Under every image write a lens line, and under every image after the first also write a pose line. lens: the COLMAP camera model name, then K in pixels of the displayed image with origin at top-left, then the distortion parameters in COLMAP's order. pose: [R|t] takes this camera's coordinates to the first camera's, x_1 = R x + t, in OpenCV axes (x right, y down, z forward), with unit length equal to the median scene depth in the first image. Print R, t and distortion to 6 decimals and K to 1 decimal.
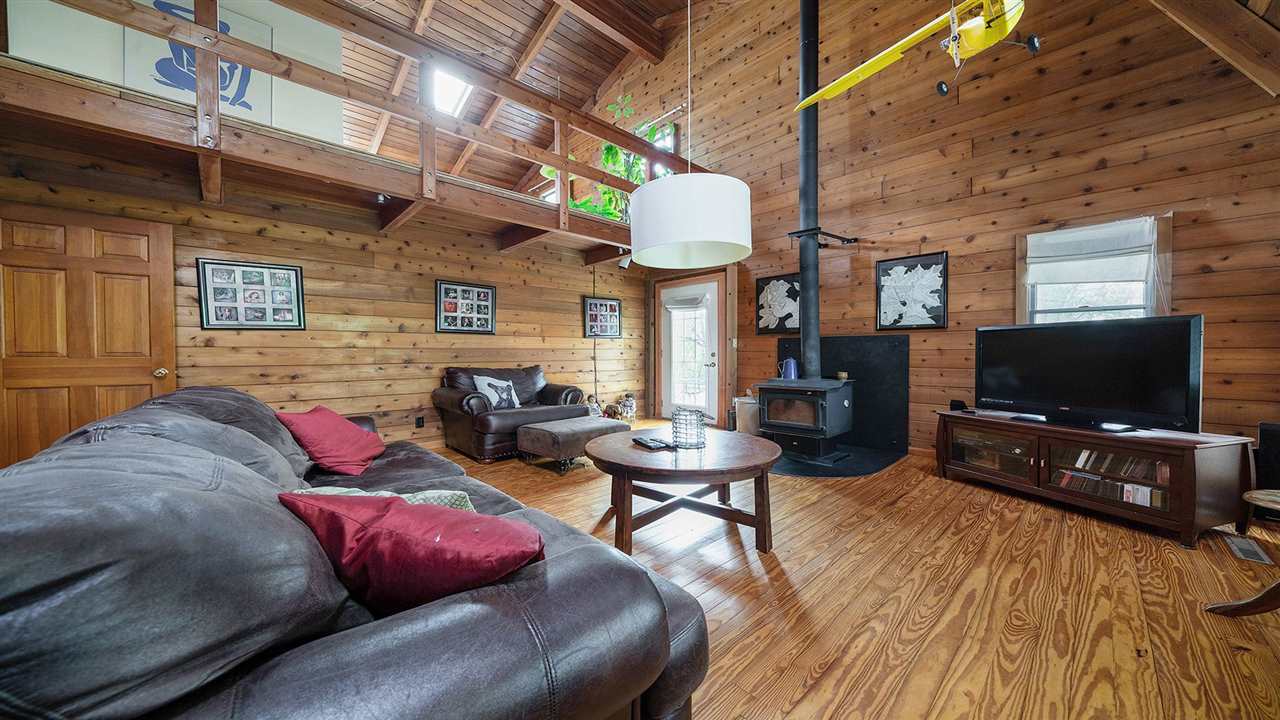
lens RADIAL K [[435.4, 0, 639.2], [0, 435.4, 358.9], [0, 0, 1]] dist [-0.000158, -0.000020]
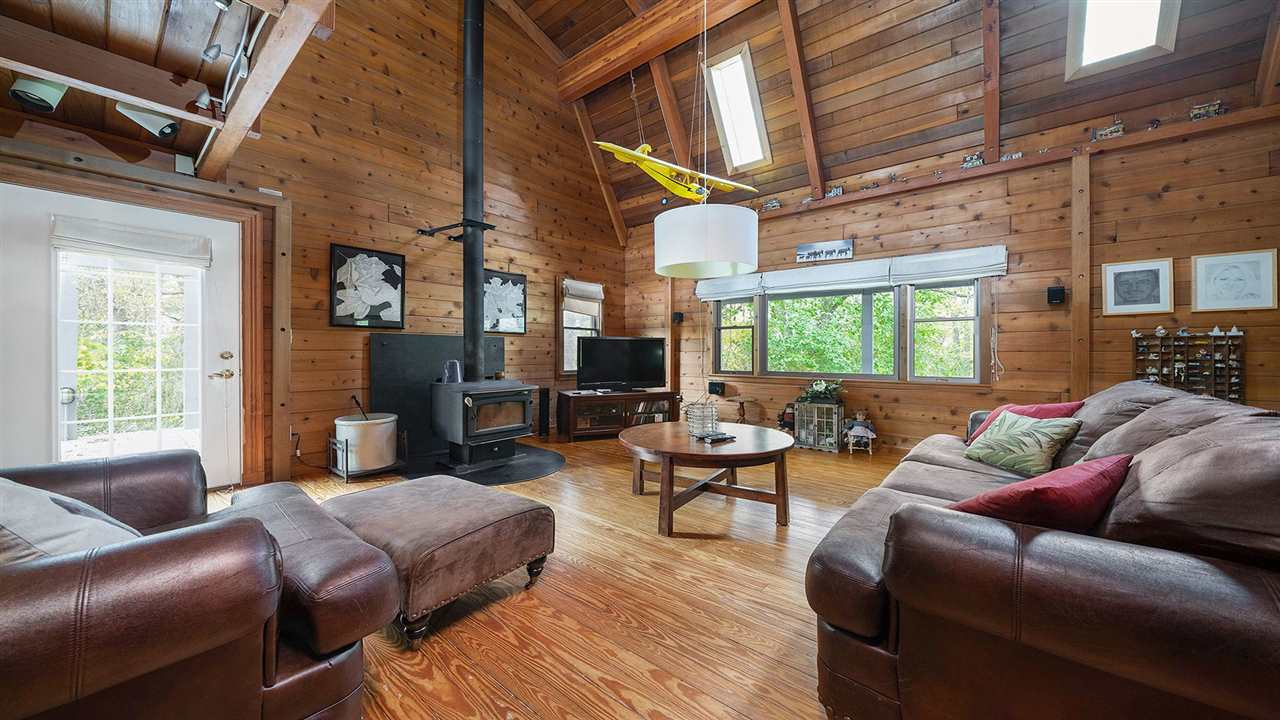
lens RADIAL K [[436.7, 0, 638.5], [0, 436.7, 355.2], [0, 0, 1]] dist [-0.000075, -0.000006]
pose [[-0.125769, -0.002712, 0.992056, -0.590352], [0.010564, 0.999936, 0.004073, -0.009104], [-0.992003, 0.010992, -0.125732, 0.773921]]
